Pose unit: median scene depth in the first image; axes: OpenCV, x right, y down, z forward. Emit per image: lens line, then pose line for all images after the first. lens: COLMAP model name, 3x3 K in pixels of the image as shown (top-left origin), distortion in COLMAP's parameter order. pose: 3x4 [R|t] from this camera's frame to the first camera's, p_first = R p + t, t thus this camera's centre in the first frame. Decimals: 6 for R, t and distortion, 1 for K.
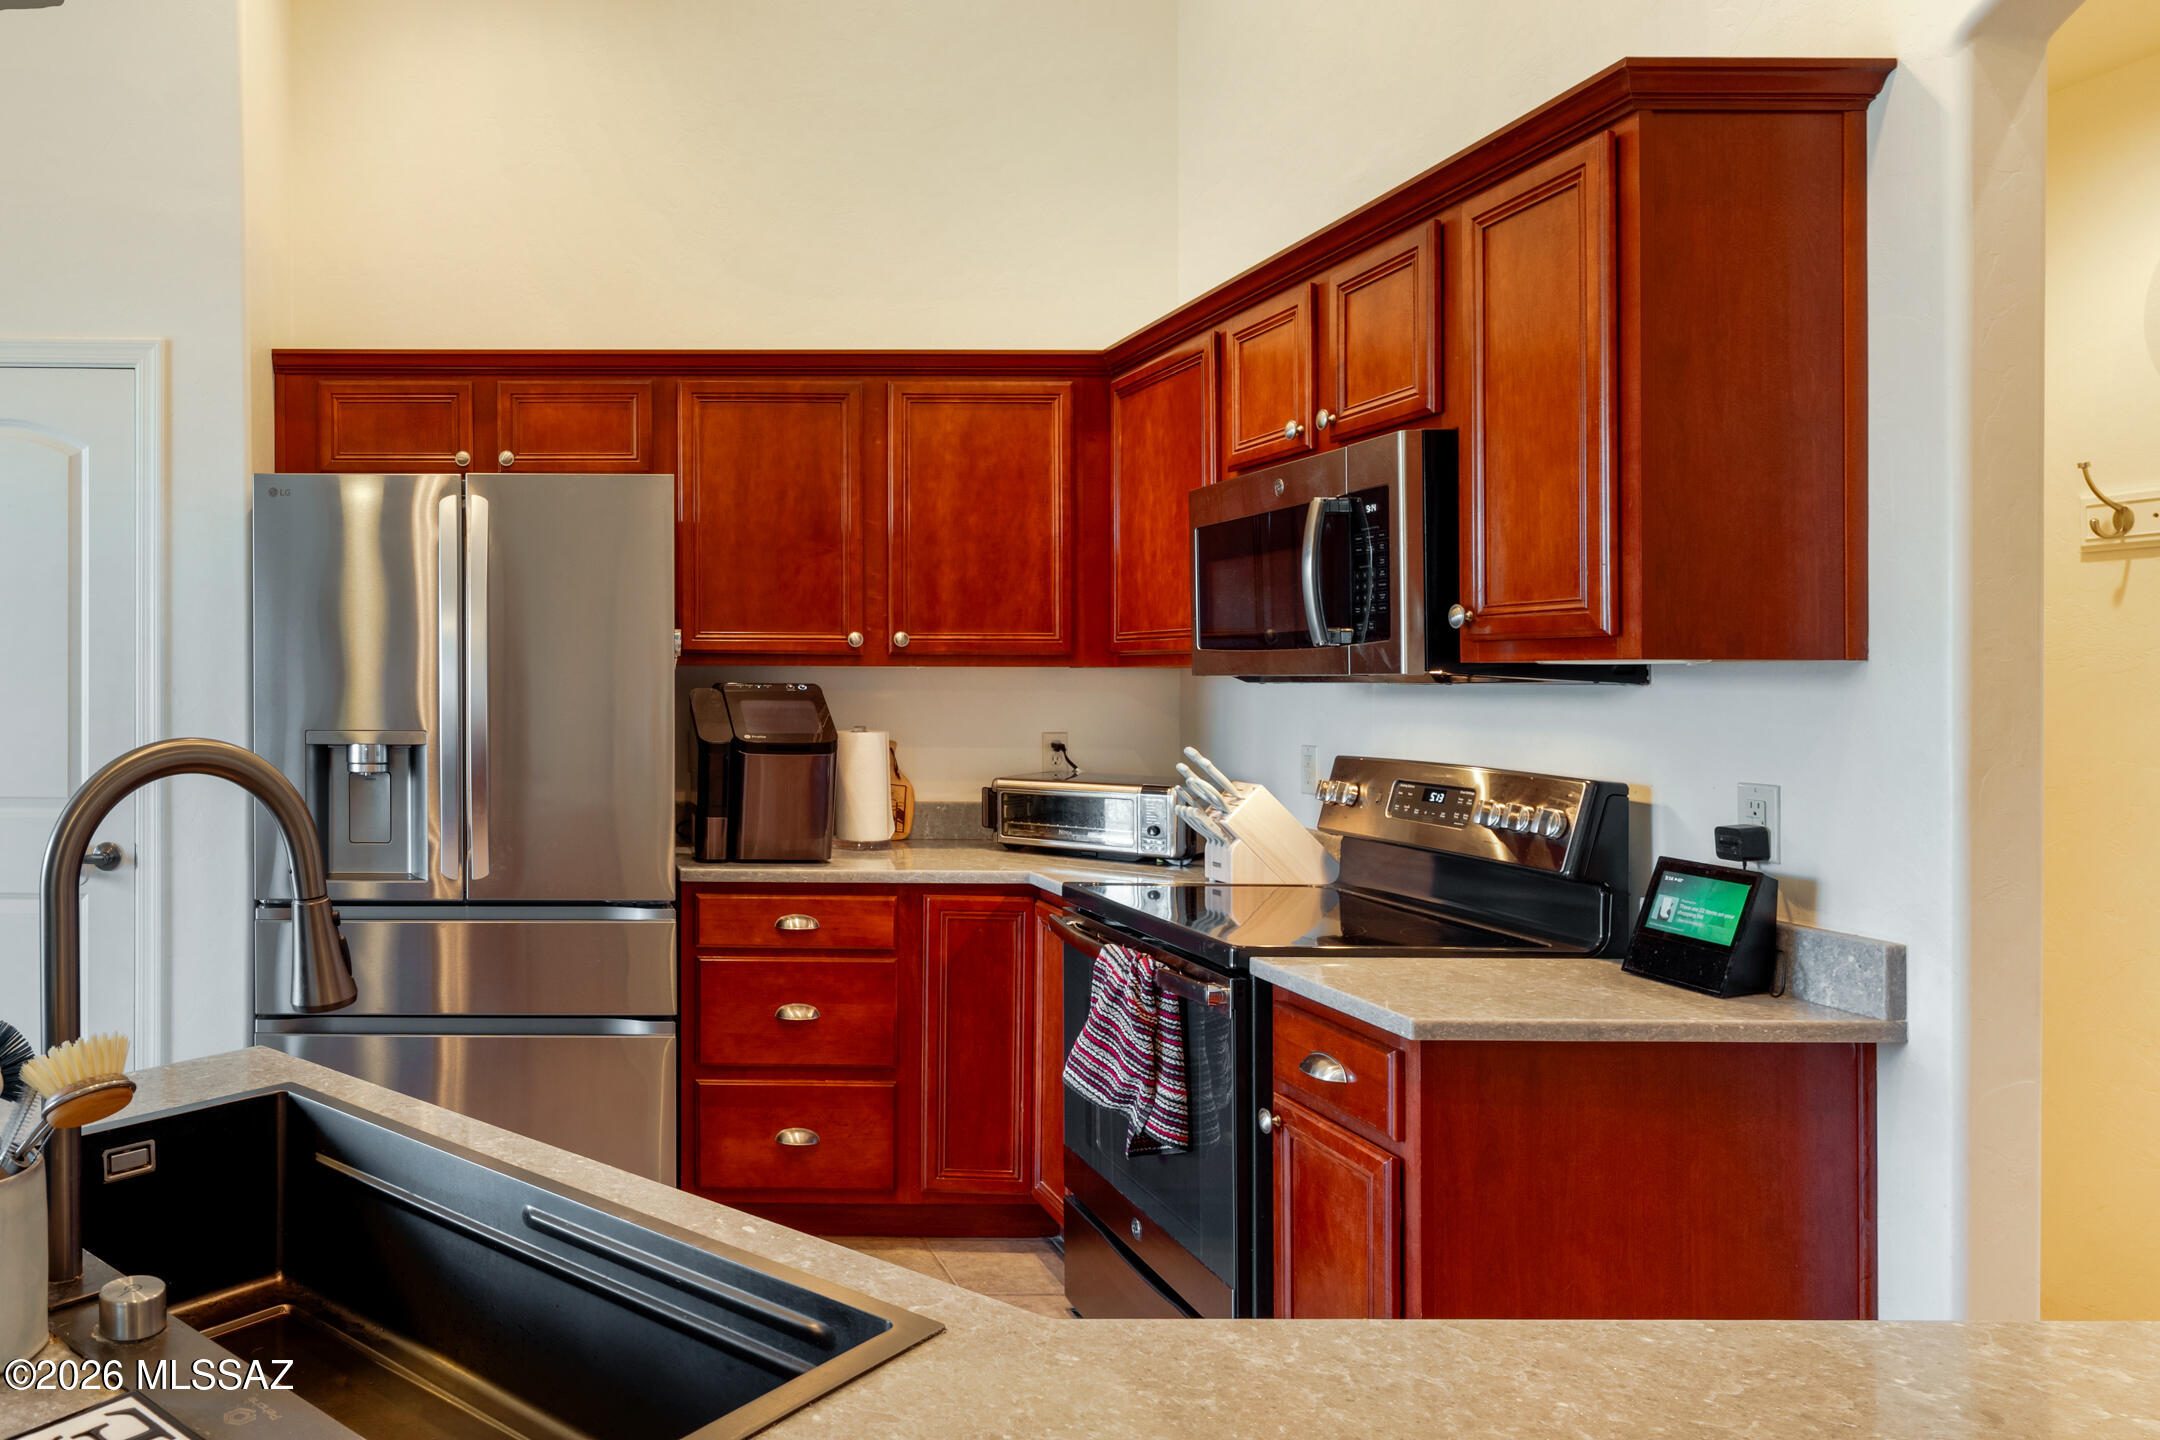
lens RADIAL K [[1389.8, 0, 1078.6], [0, 1389.8, 684.5], [0, 0, 1]] dist [0.003925, 0.002236]
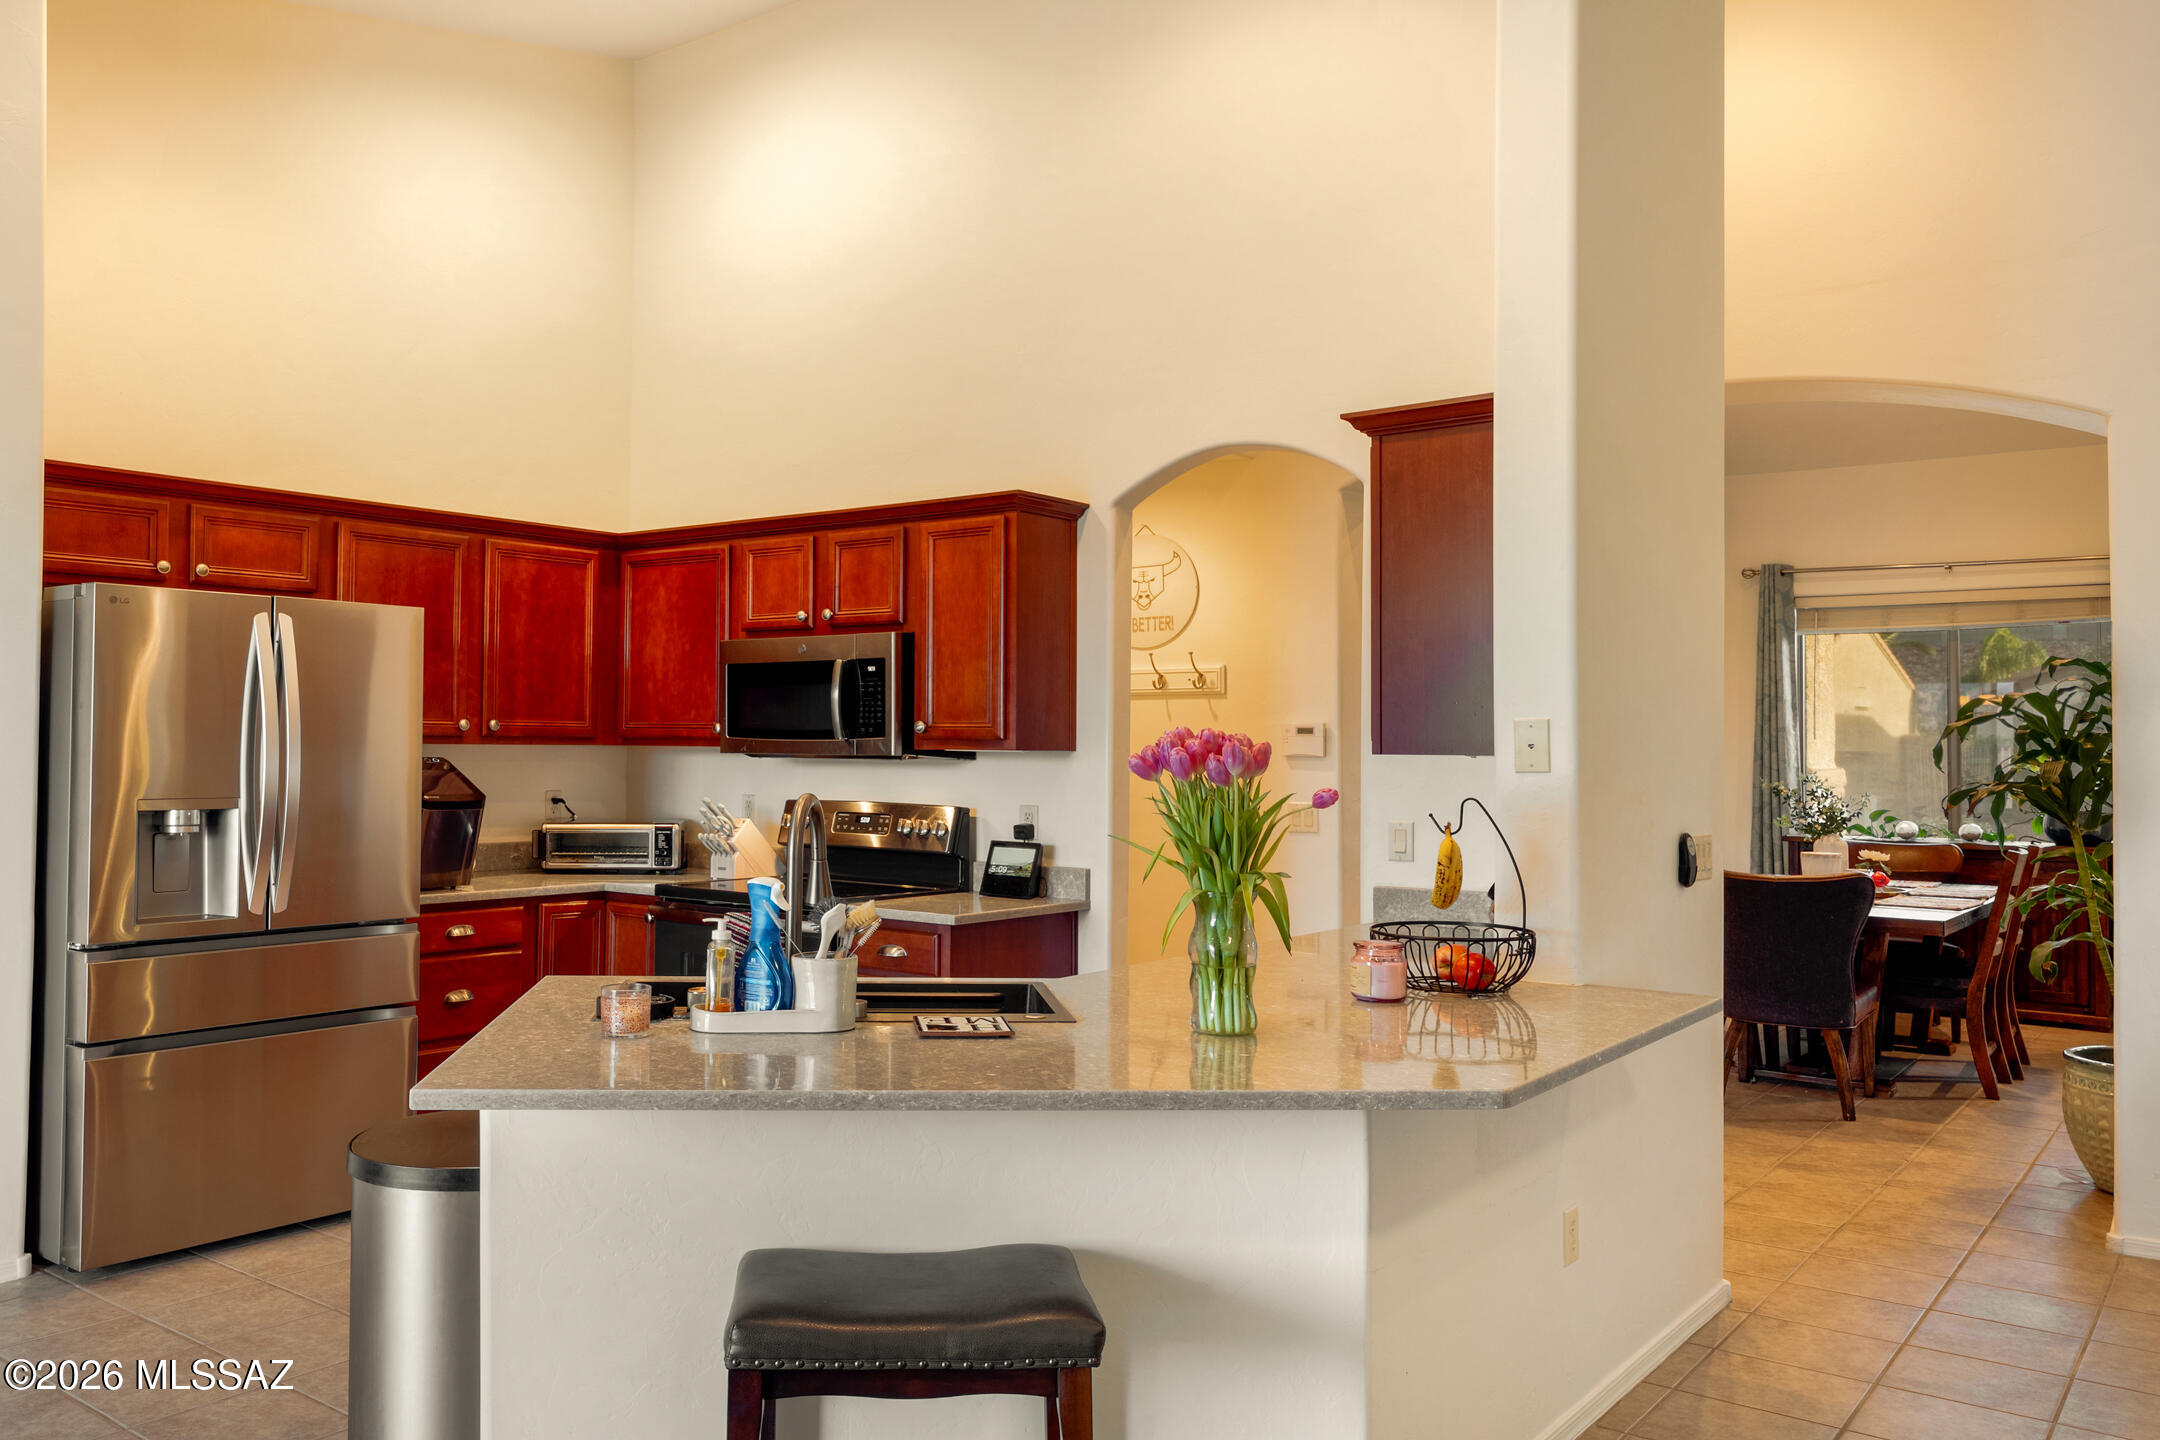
lens RADIAL K [[1508.0, 0, 1080.0], [0, 1508.0, 720.0], [0, 0, 1]] dist [0.007279, 0.001896]
pose [[0.617159, 0.016808, 0.786659, -1.073497], [-0.010463, 0.999859, -0.013154, -0.026945], [-0.786769, -0.000113, 0.617248, -0.440523]]
